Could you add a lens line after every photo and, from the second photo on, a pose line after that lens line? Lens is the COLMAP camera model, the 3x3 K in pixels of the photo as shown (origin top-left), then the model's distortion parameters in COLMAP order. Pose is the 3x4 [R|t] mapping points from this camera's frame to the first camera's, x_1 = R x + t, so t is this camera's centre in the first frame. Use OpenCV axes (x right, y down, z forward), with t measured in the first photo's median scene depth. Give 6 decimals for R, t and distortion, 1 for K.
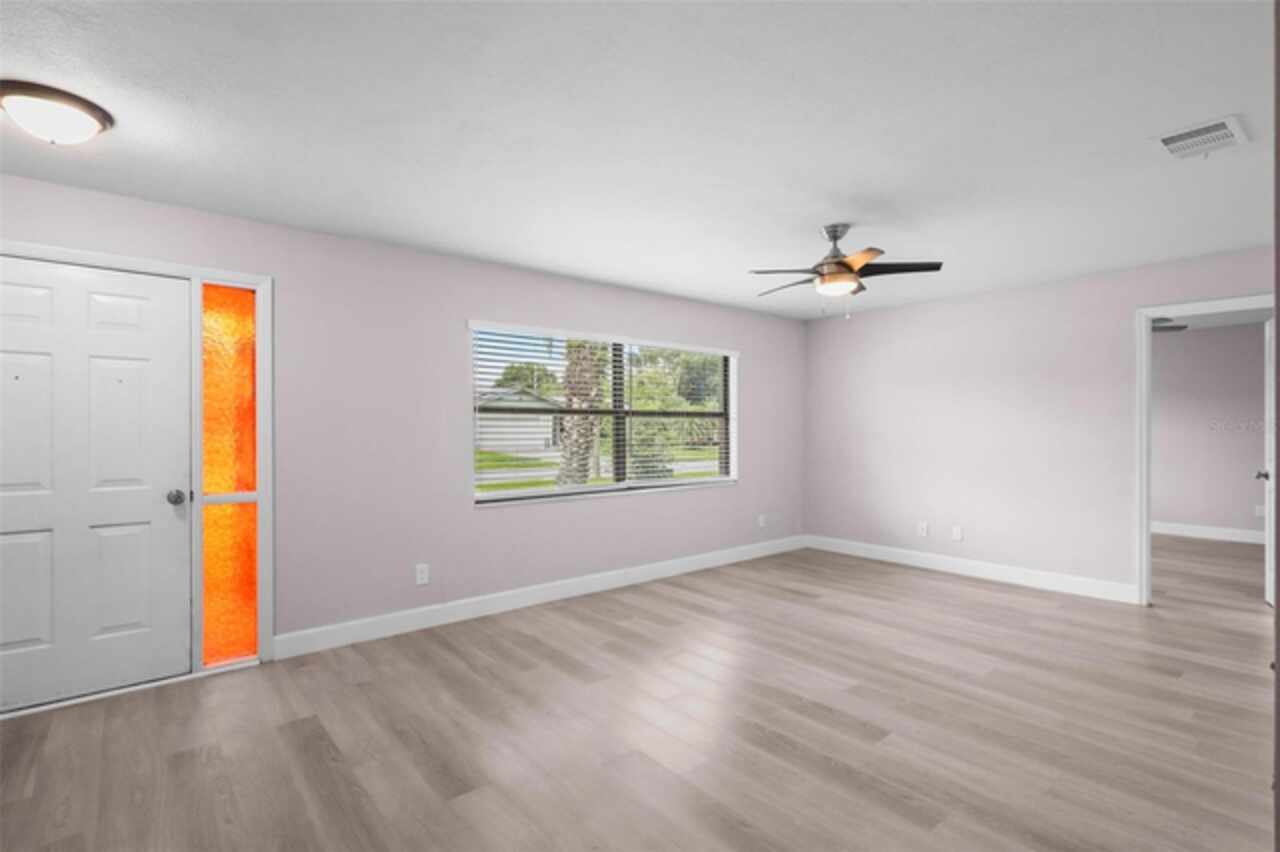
lens RADIAL K [[607.8, 0, 628.2], [0, 607.8, 425.9], [0, 0, 1]] dist [0.002263, 0.000290]
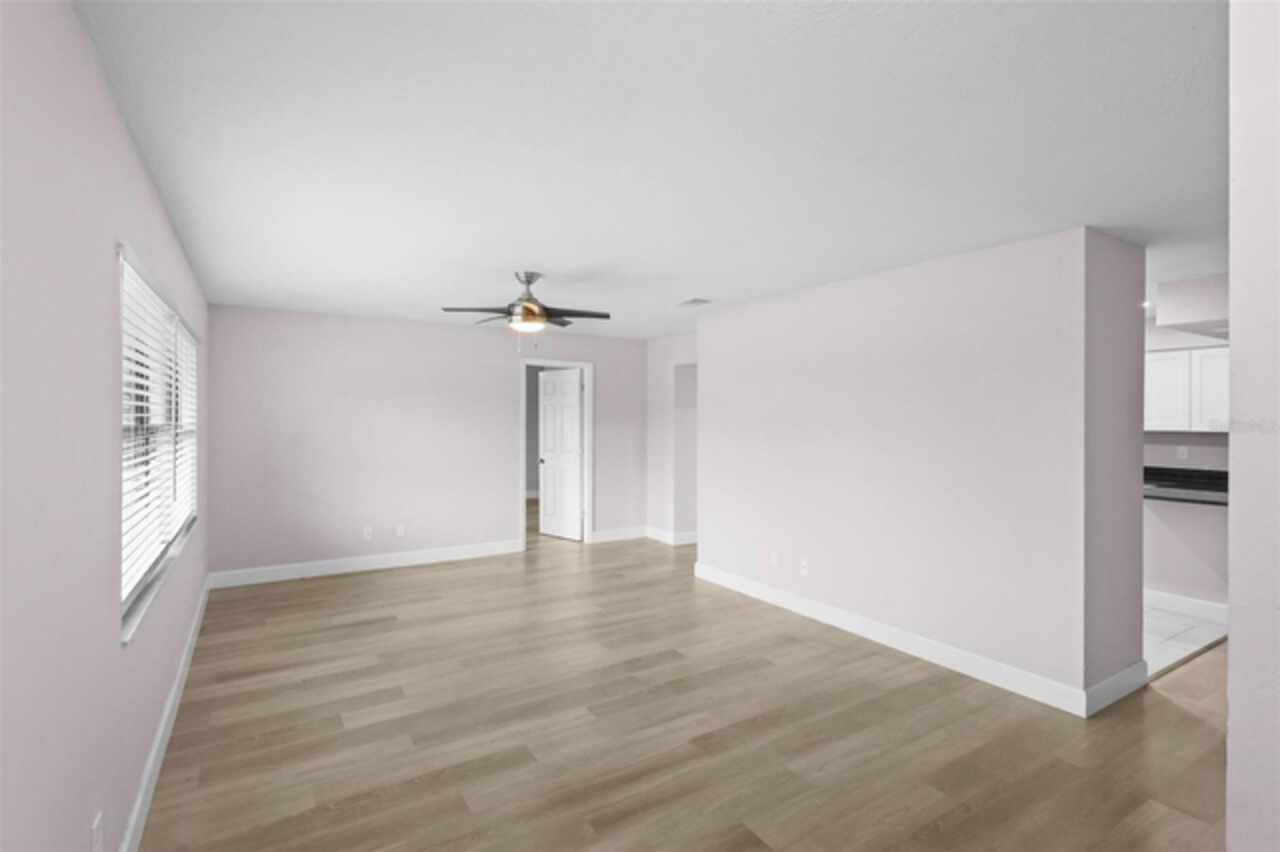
lens RADIAL K [[605.5, 0, 639.0], [0, 605.5, 419.7], [0, 0, 1]] dist [0.002404, 0.000524]
pose [[0.122474, 0.000456, 0.992472, -0.748530], [-0.012210, 0.999925, 0.001047, -0.049968], [-0.992397, -0.012246, 0.122470, 0.627233]]
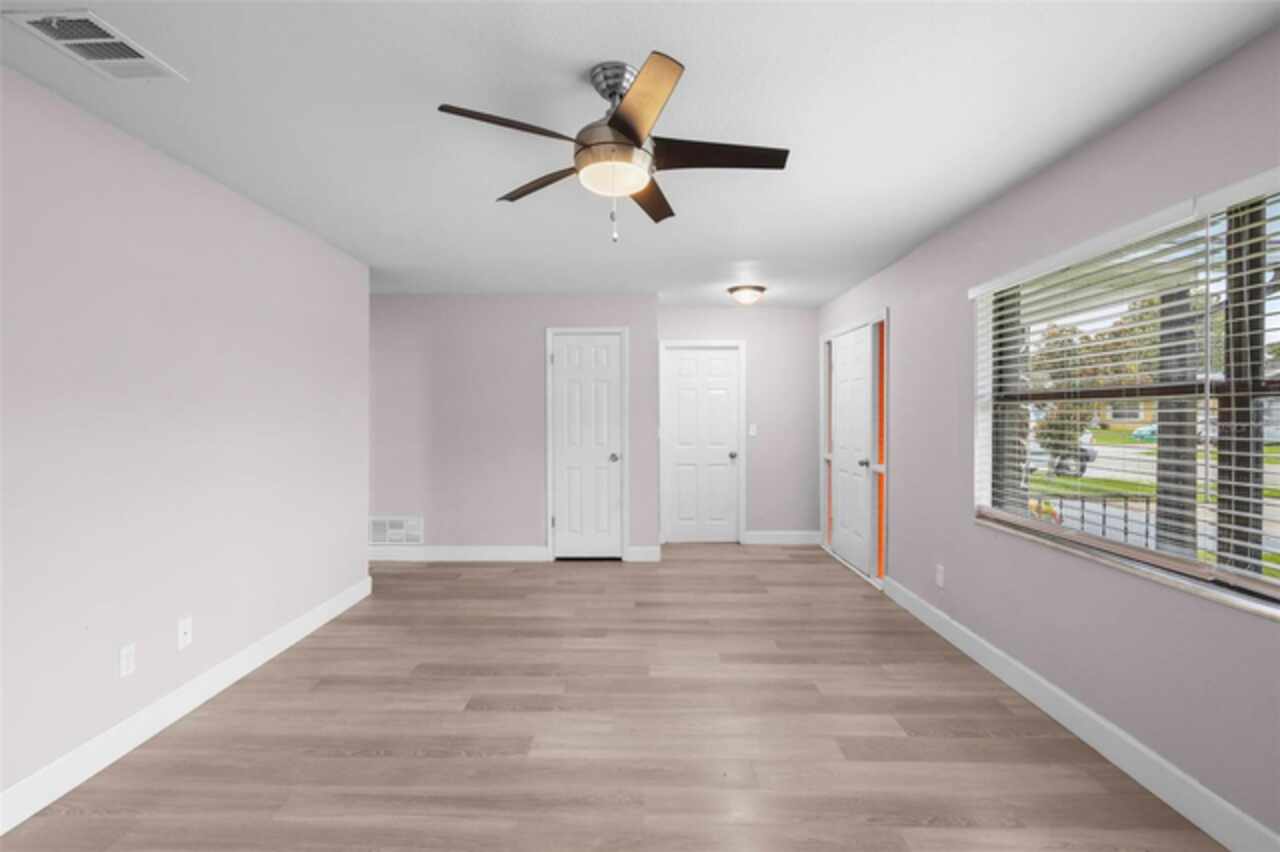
lens RADIAL K [[605.5, 0, 639.0], [0, 605.5, 419.7], [0, 0, 1]] dist [0.002404, 0.000524]
pose [[-0.642627, 0.005752, -0.766158, 0.724883], [0.005993, 0.999979, 0.002480, -0.005378], [0.766156, -0.002998, -0.642648, 1.328963]]
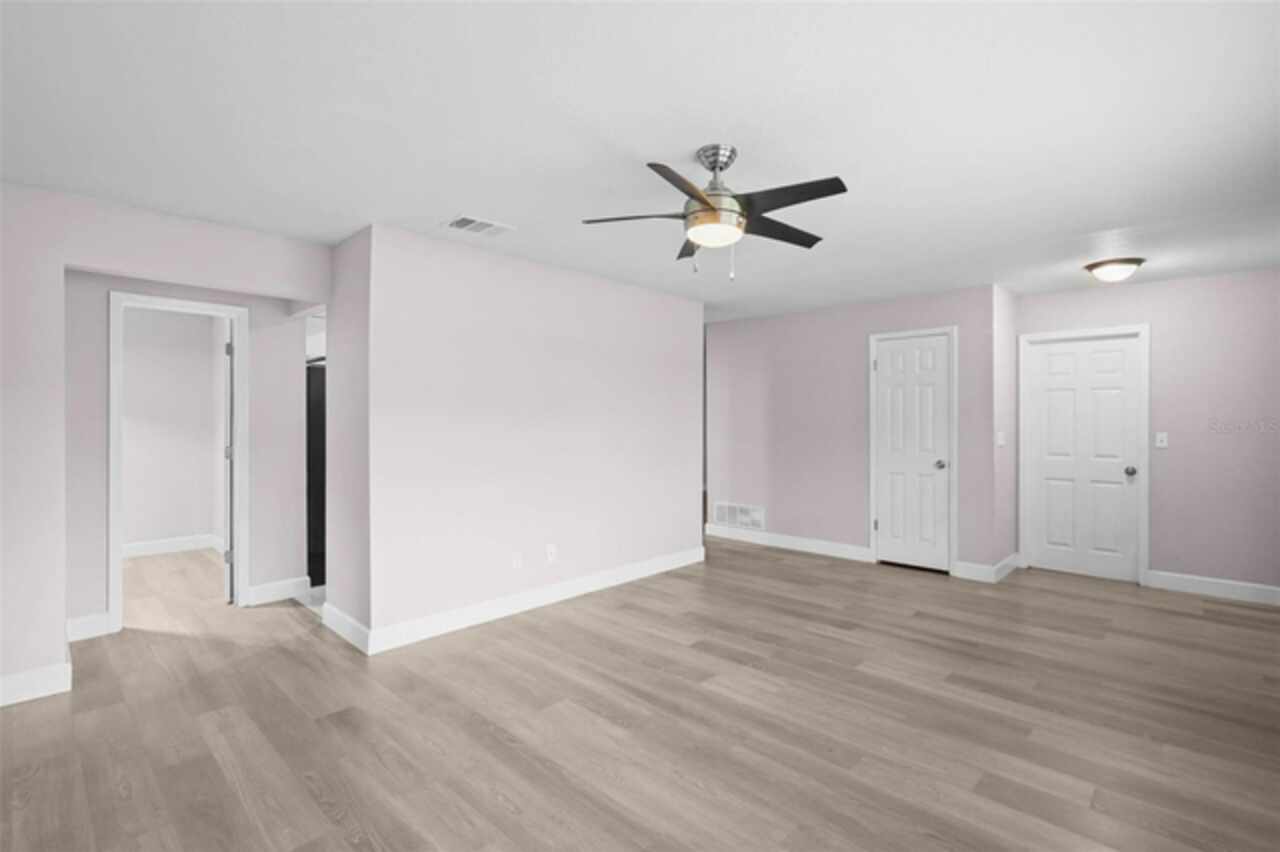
lens RADIAL K [[595.9, 0, 640.0], [0, 595.9, 426.0], [0, 0, 1]] dist [0.013544, 0.000234]
pose [[-0.991241, 0.000615, -0.132065, 0.500650], [0.000149, 0.999994, 0.003532, -0.004527], [0.132066, 0.003481, -0.991235, 1.621322]]
